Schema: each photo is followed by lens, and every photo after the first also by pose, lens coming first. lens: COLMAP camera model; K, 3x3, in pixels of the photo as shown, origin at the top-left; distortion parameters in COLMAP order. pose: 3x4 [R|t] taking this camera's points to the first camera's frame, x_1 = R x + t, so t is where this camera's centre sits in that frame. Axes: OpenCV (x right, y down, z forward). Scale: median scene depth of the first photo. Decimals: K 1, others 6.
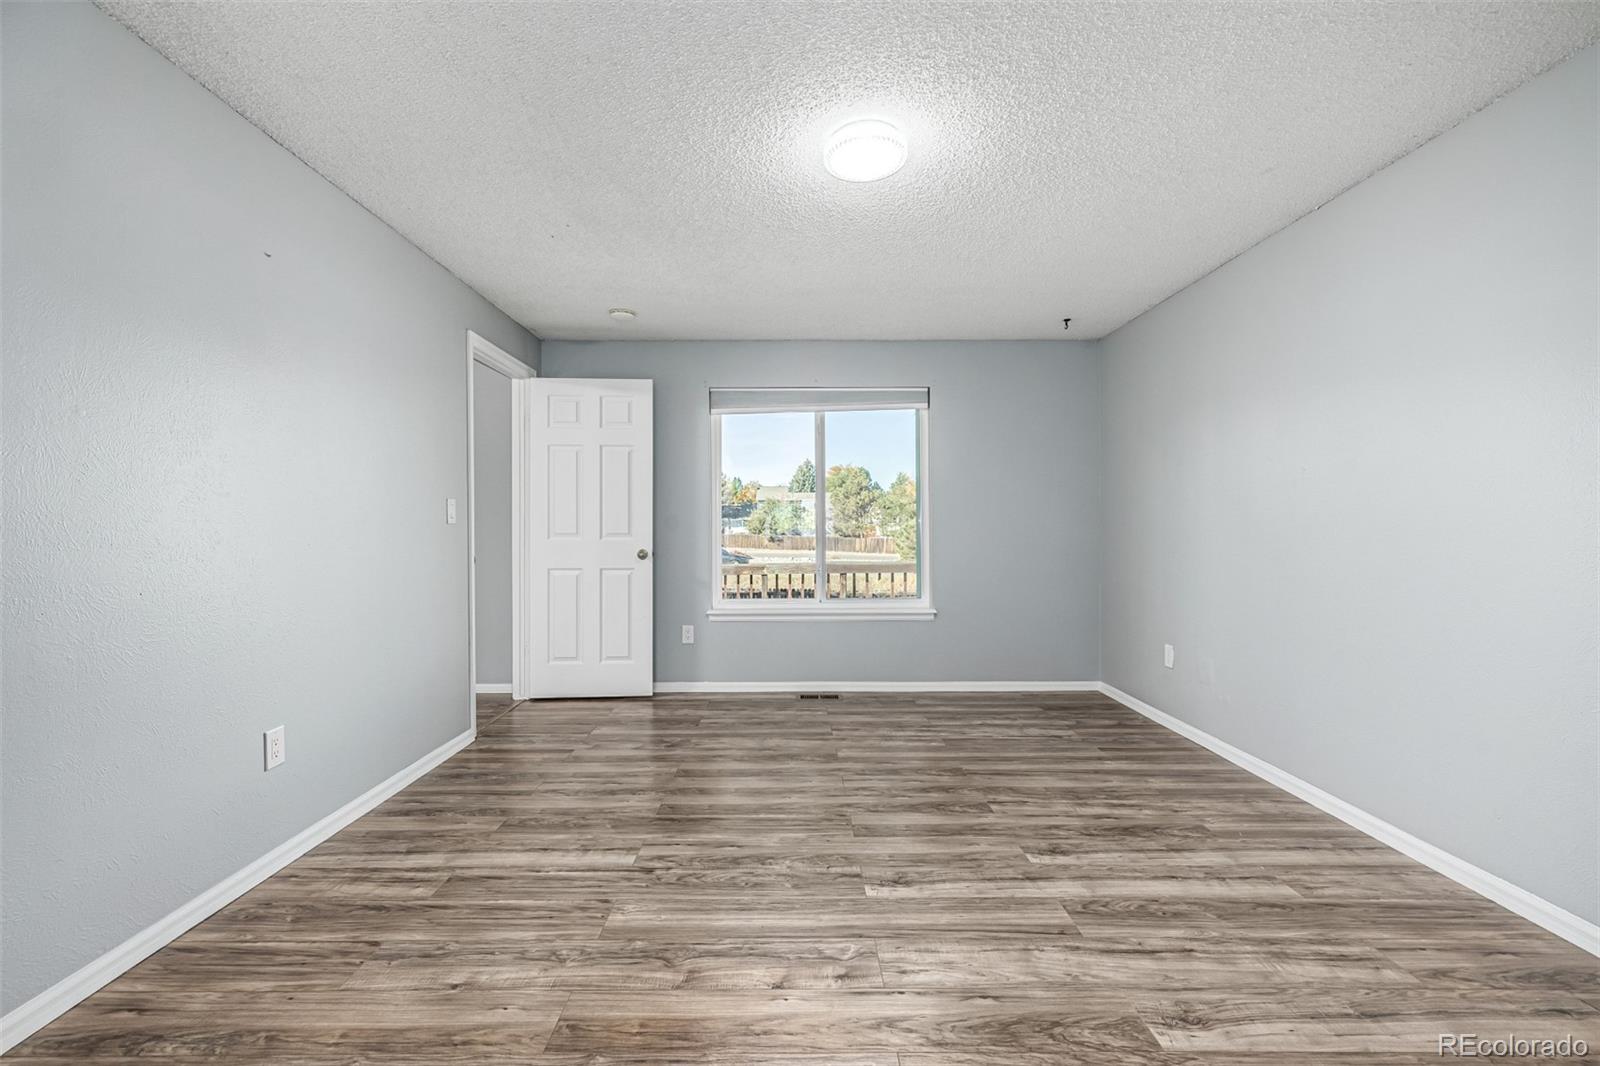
lens RADIAL K [[673.1, 0, 801.7], [0, 673.1, 533.3], [0, 0, 1]] dist [-0.003560, -0.000517]
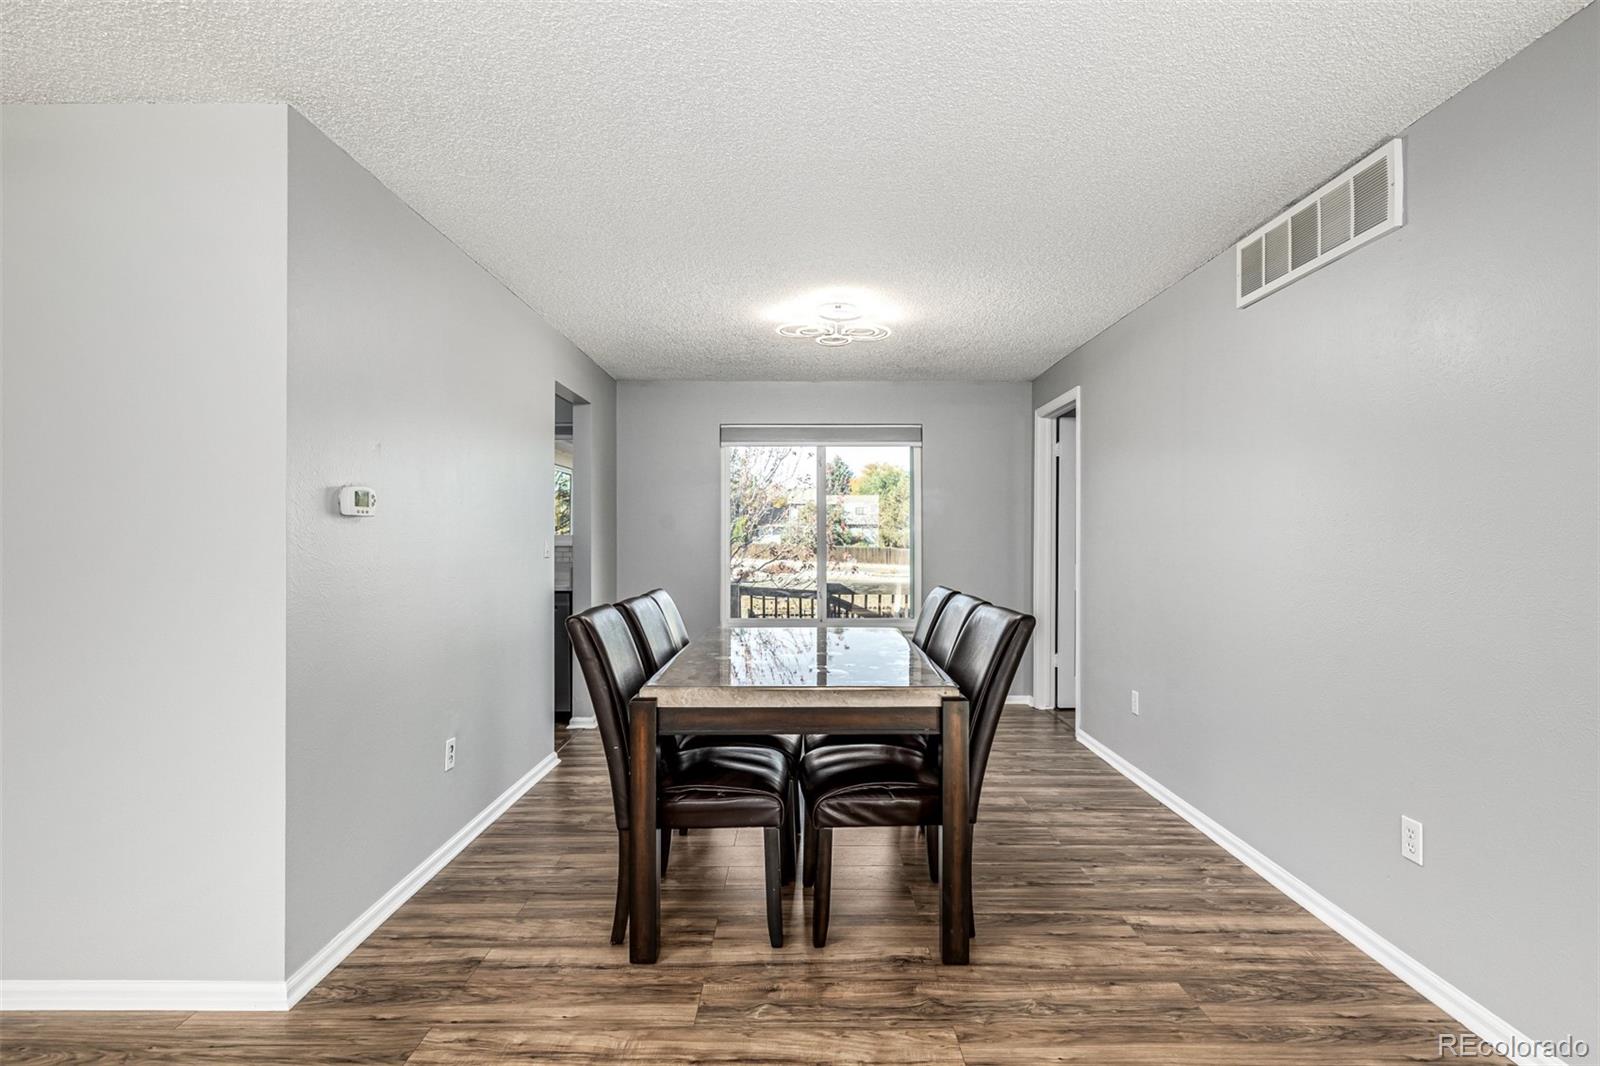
lens RADIAL K [[795.6, 0, 803.3], [0, 795.6, 529.6], [0, 0, 1]] dist [-0.000723, -0.000053]
pose [[-0.999974, -0.002574, 0.006753, 0.001741], [-0.002526, 0.999972, 0.007063, -0.099306], [-0.006771, 0.007046, -0.999952, 2.185292]]
